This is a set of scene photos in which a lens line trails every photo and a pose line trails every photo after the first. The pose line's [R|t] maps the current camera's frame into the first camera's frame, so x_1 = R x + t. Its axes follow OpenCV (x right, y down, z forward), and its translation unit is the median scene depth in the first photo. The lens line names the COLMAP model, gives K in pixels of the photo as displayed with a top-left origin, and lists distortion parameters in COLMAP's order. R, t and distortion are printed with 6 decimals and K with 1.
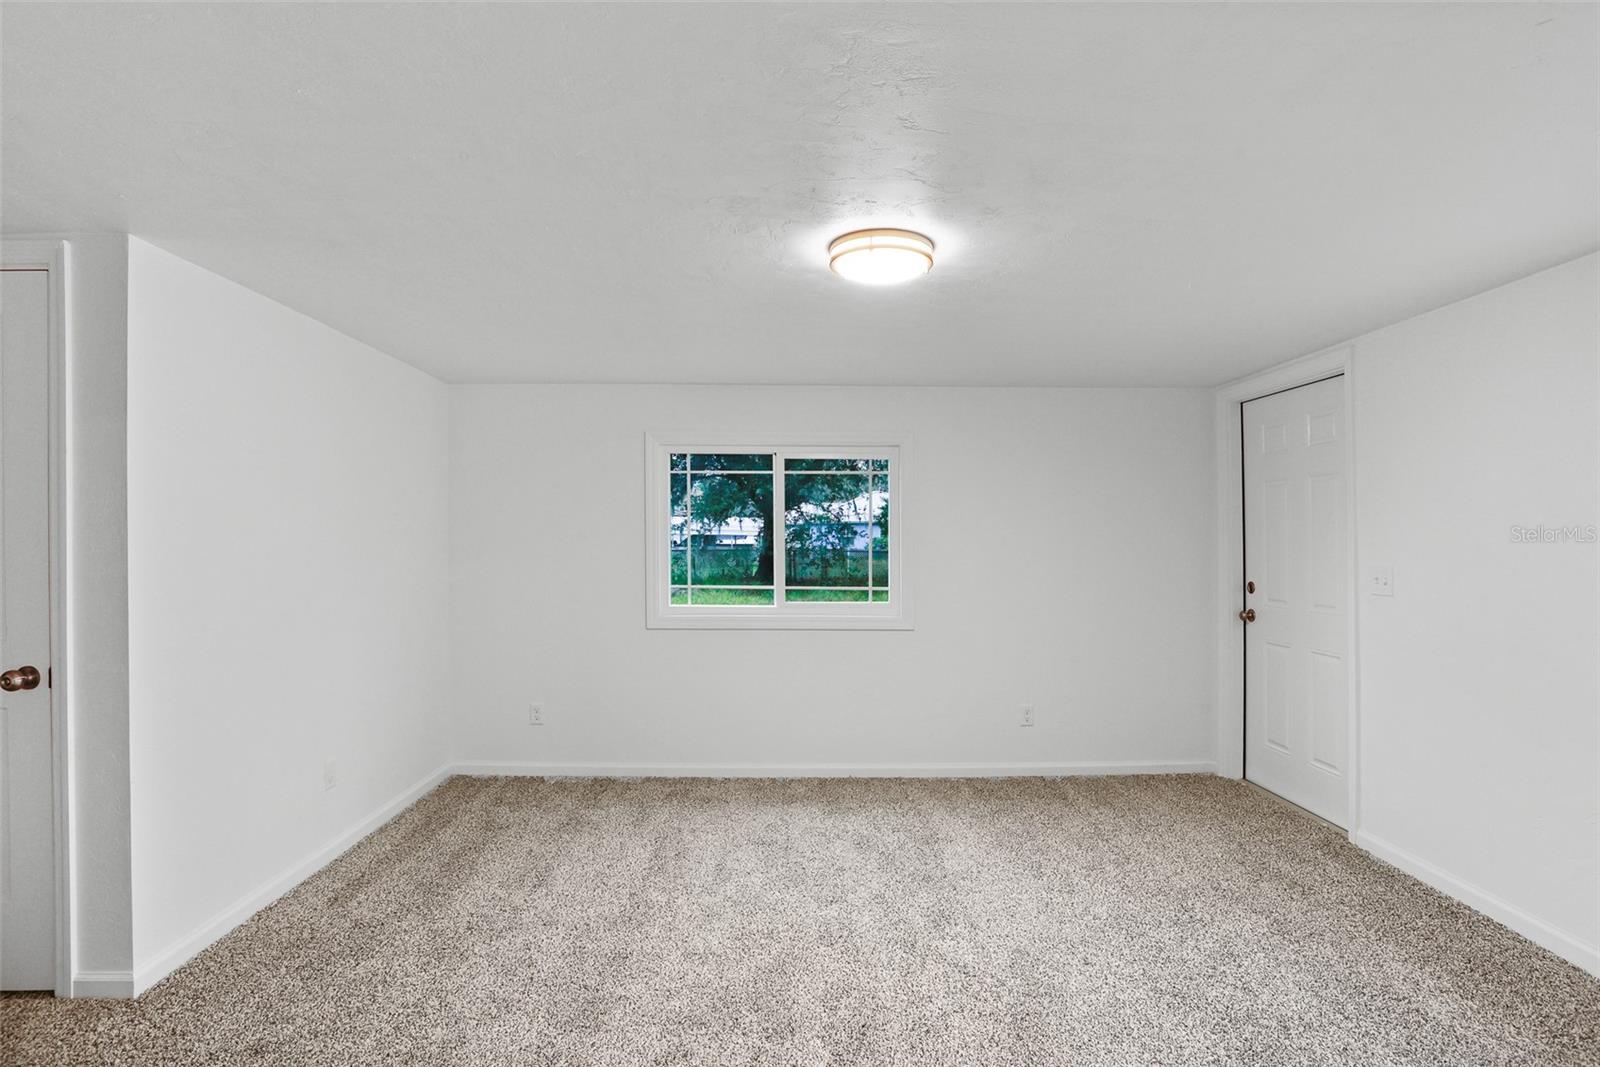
lens RADIAL K [[797.6, 0, 805.0], [0, 797.6, 531.8], [0, 0, 1]] dist [-0.084671, 0.047012]
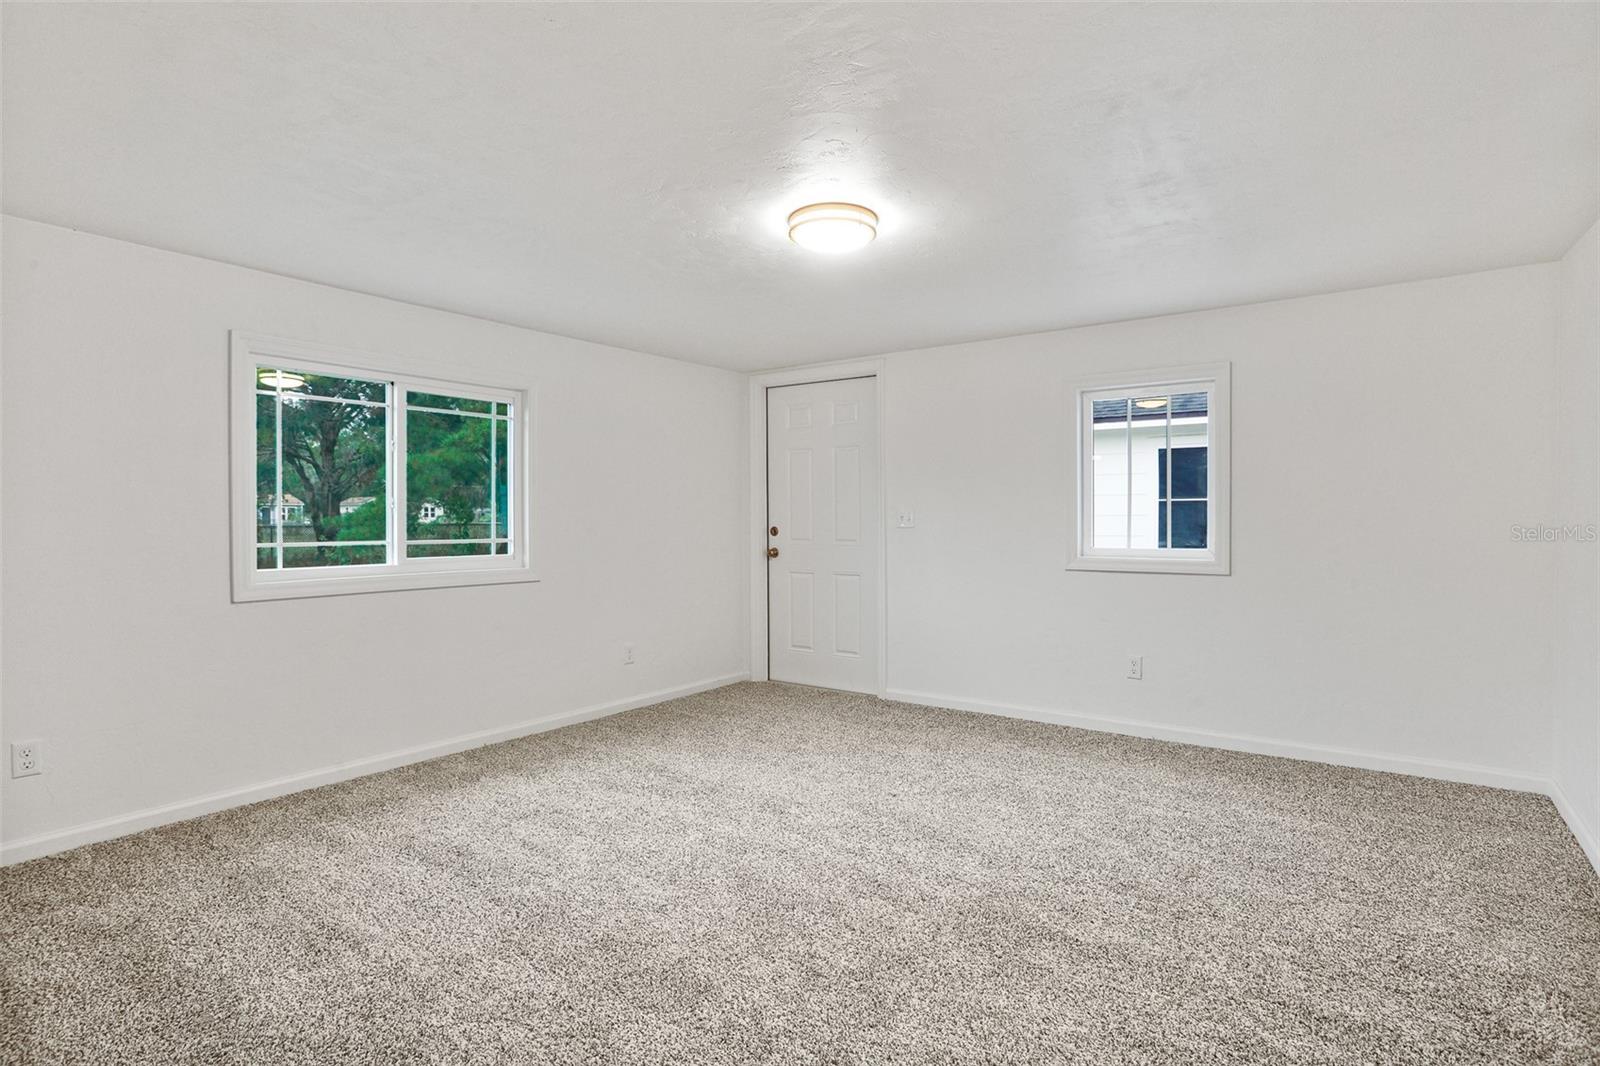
lens RADIAL K [[776.3, 0, 798.6], [0, 776.3, 515.5], [0, 0, 1]] dist [-0.079872, 0.034432]
pose [[0.614588, -0.004145, 0.788837, -0.424496], [-0.004463, 0.999952, 0.008732, 0.033801], [-0.788835, -0.008887, 0.614540, 0.173514]]
